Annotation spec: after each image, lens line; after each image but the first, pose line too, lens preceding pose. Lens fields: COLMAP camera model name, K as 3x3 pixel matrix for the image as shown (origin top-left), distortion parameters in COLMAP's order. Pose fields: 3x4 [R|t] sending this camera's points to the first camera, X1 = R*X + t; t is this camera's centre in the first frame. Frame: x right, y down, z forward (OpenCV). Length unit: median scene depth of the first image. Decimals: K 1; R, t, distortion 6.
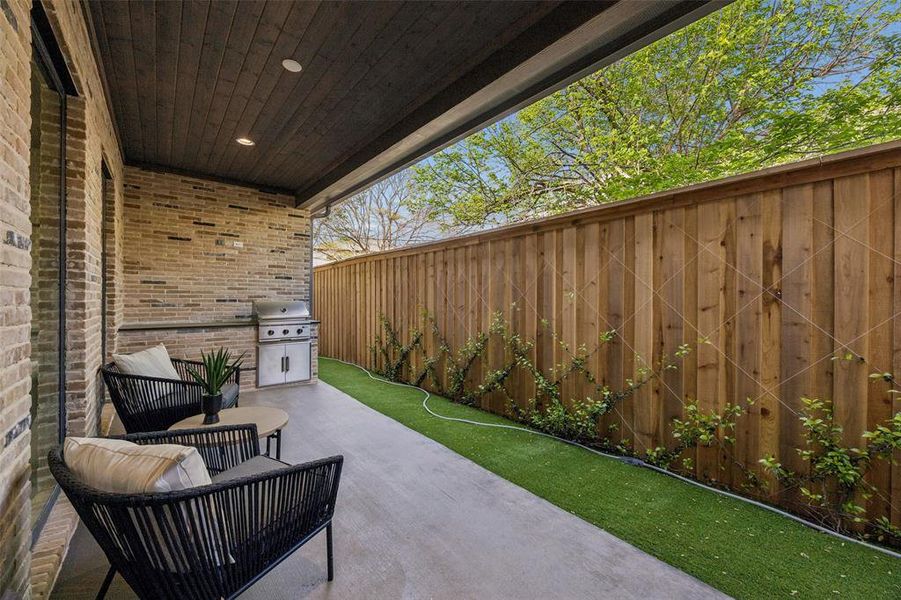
lens RADIAL K [[341.5, 0, 448.2], [0, 341.5, 298.9], [0, 0, 1]] dist [-0.009238, -0.000055]
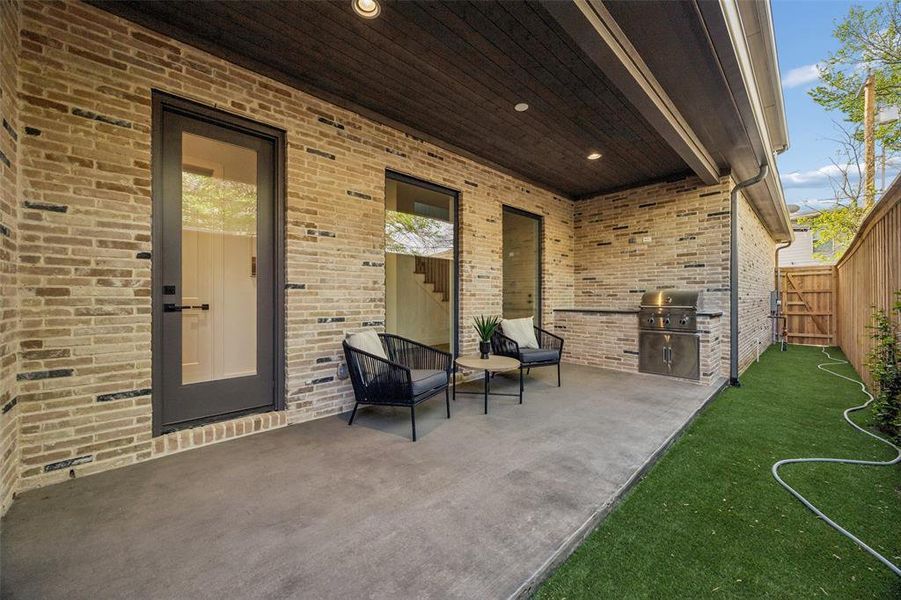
lens RADIAL K [[341.5, 0, 451.7], [0, 341.5, 297.1], [0, 0, 1]] dist [-0.009238, -0.000055]
pose [[0.058968, -0.004227, -0.998251, 0.435305], [0.002670, 0.999988, -0.004077, 0.027069], [0.998256, -0.002425, 0.058978, 0.316518]]
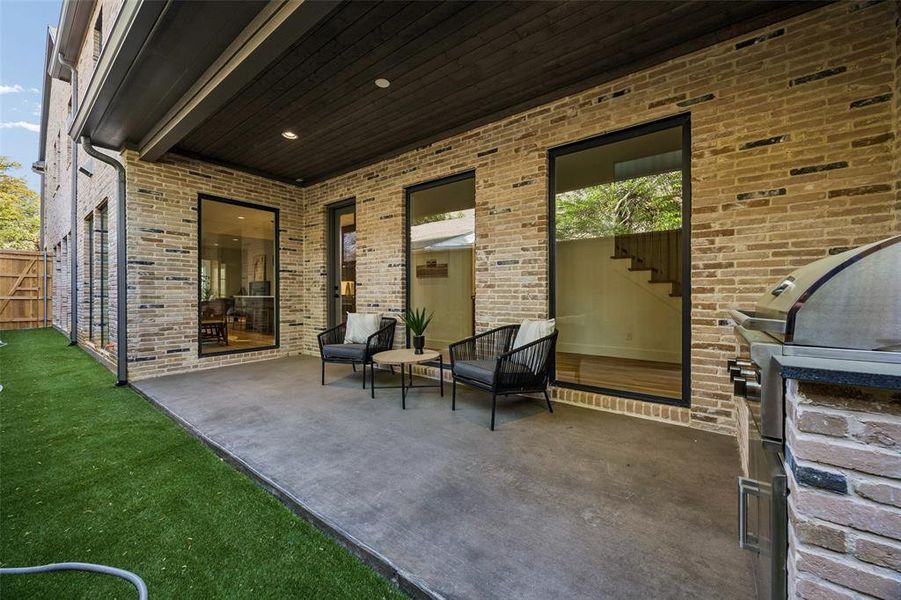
lens RADIAL K [[341.5, 0, 453.1], [0, 341.5, 299.4], [0, 0, 1]] dist [-0.009238, -0.000055]
pose [[-0.976310, -0.007742, -0.216236, -0.293324], [-0.008747, 0.999955, 0.003688, 0.046033], [0.216198, 0.005492, -0.976334, 1.220052]]
